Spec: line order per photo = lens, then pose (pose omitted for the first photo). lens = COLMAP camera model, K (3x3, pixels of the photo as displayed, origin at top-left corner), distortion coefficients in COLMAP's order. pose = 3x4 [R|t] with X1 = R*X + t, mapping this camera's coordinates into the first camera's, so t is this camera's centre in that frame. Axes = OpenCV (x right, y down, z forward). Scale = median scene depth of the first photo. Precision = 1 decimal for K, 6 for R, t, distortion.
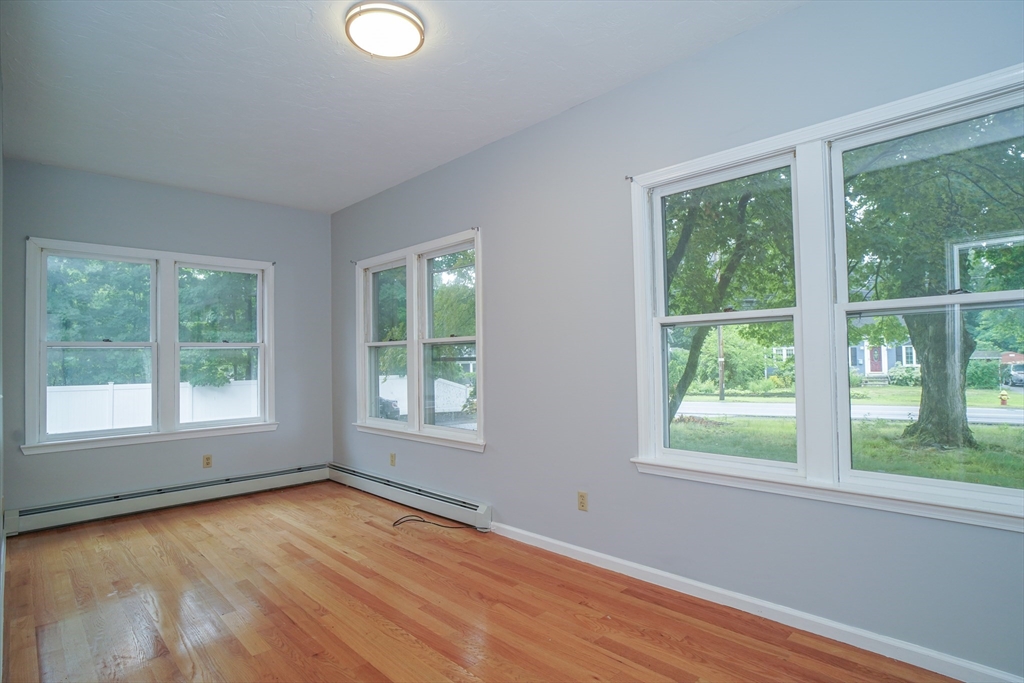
lens RADIAL K [[535.8, 0, 510.0], [0, 535.8, 344.1], [0, 0, 1]] dist [-0.059604, 0.032067]
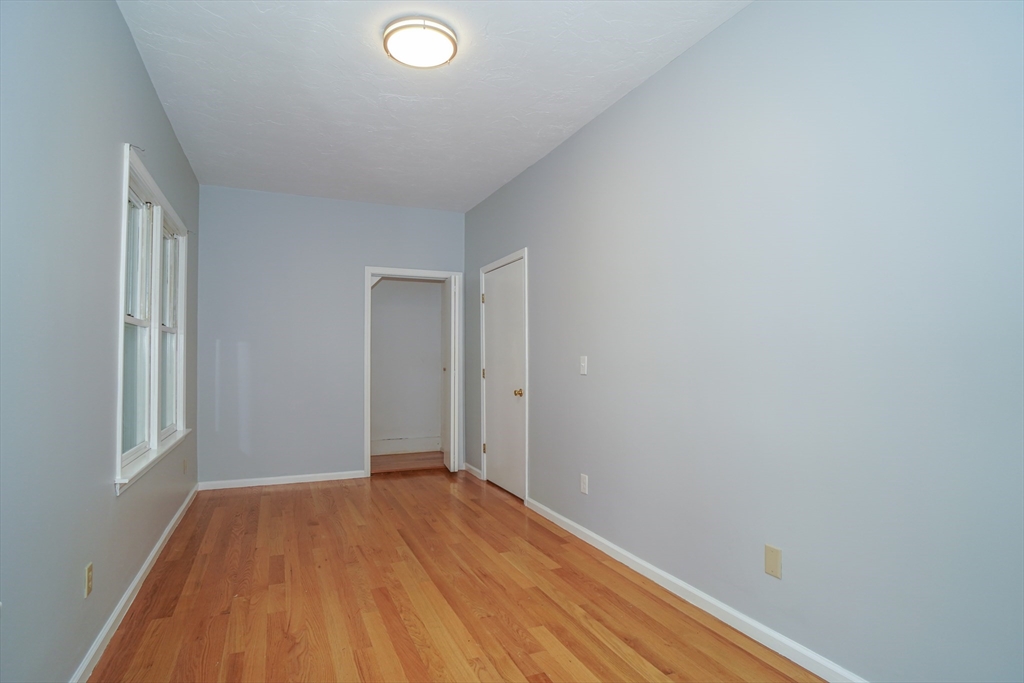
lens RADIAL K [[535.8, 0, 510.0], [0, 535.8, 344.1], [0, 0, 1]] dist [-0.059604, 0.032067]
pose [[-0.938240, 0.030903, 0.344602, -0.732286], [0.012503, 0.998381, -0.055492, 0.067306], [-0.345759, -0.047756, -0.937107, 1.846592]]
